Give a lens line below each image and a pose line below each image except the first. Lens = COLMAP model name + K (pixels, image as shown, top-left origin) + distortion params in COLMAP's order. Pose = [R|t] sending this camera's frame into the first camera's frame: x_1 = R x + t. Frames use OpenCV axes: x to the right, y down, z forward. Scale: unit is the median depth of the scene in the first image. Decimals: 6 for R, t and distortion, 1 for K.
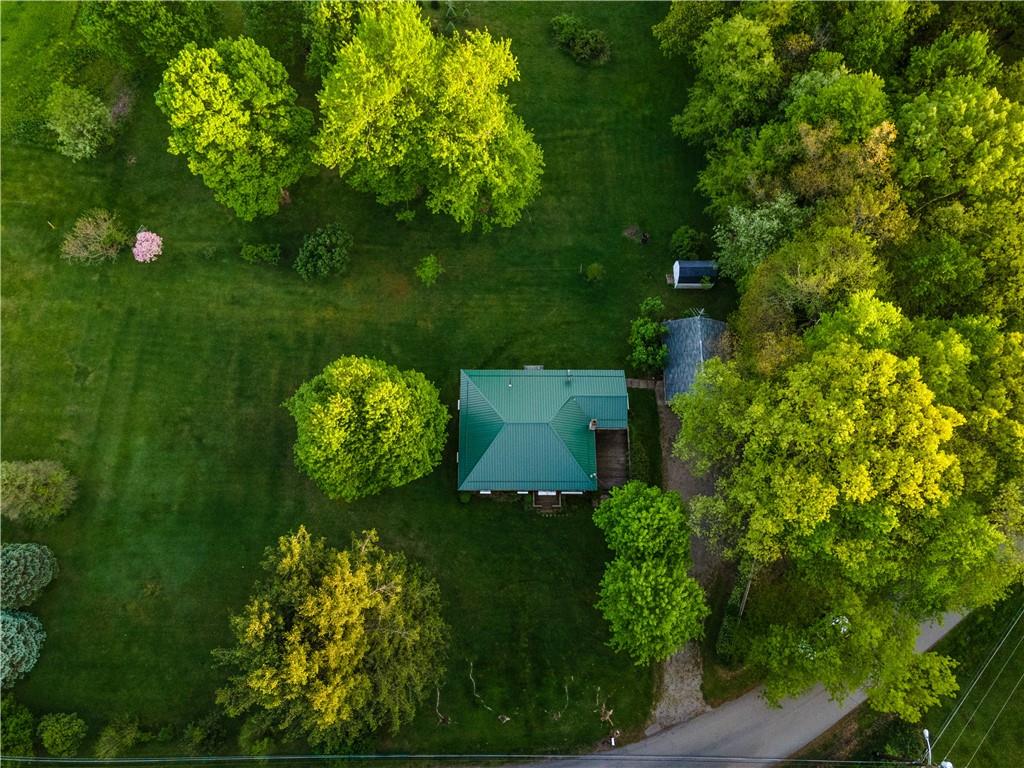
lens RADIAL K [[723.3, 0, 512.0], [0, 723.3, 384.0], [0, 0, 1]] dist [0.022557, 0.008204]
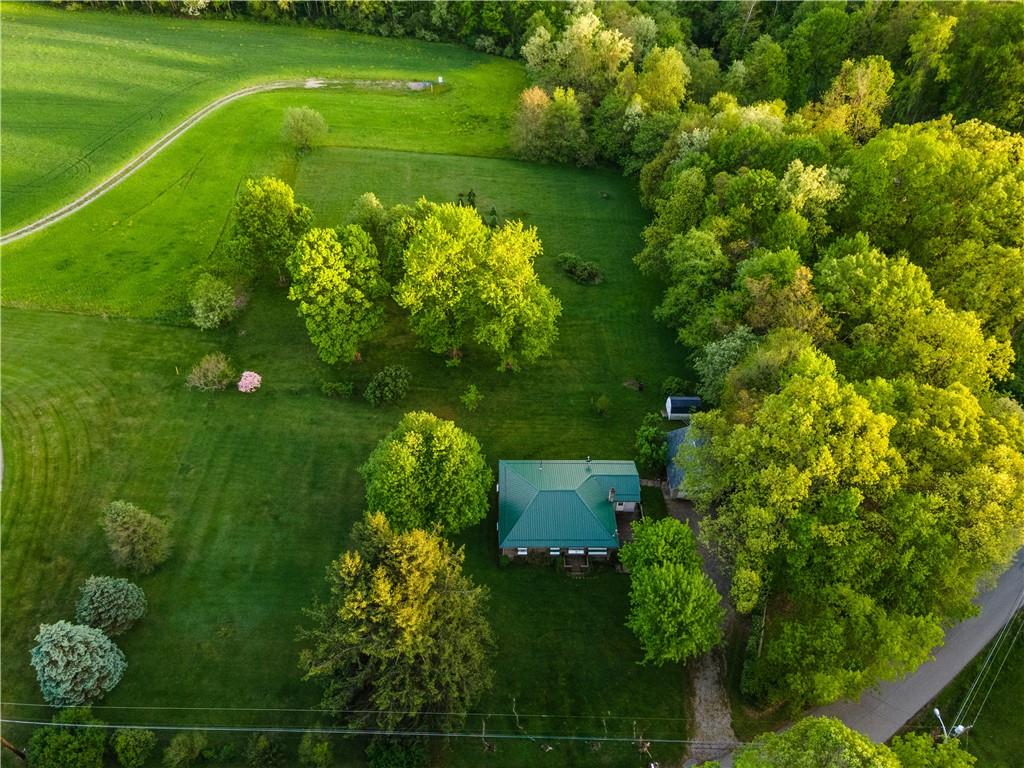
lens RADIAL K [[713.7, 0, 512.0], [0, 713.7, 384.0], [0, 0, 1]] dist [0.003063, 0.000206]
pose [[0.999943, -0.005021, 0.009464, -0.062815], [0.008588, 0.903852, -0.427760, 0.393140], [-0.006406, 0.427817, 0.903843, -0.140422]]
